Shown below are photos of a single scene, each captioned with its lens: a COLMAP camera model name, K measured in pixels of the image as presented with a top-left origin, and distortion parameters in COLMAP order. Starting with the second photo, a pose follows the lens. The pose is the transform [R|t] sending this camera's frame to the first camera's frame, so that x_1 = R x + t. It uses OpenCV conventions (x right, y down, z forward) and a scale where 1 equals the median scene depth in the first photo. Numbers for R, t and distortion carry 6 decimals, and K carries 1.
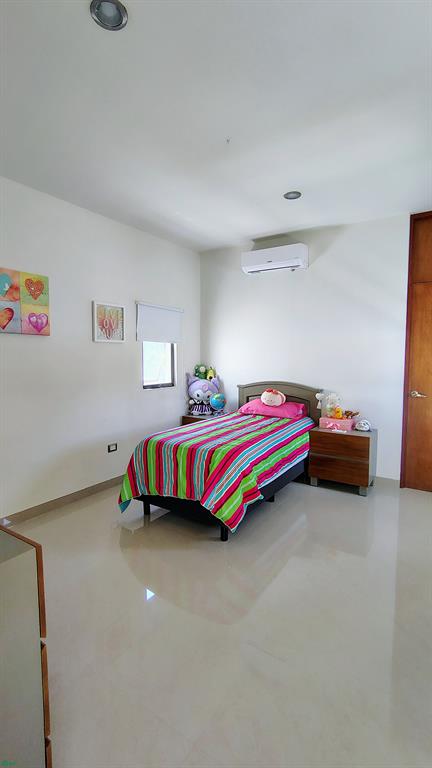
lens RADIAL K [[356.8, 0, 215.5], [0, 356.8, 381.3], [0, 0, 1]] dist [-0.027972, 0.008774]
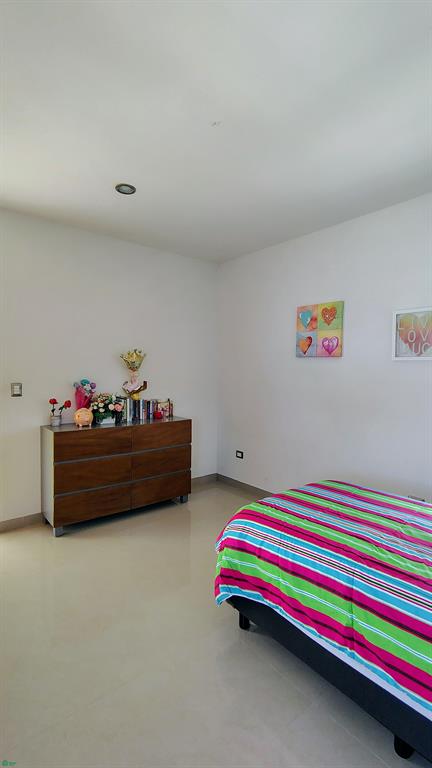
lens RADIAL K [[356.8, 0, 216.1], [0, 356.8, 385.7], [0, 0, 1]] dist [-0.027972, 0.008774]
pose [[-0.293682, 0.024491, -0.955589, 0.670116], [-0.093696, 0.994120, 0.054274, -0.070924], [0.951300, 0.105474, -0.289661, 1.019031]]
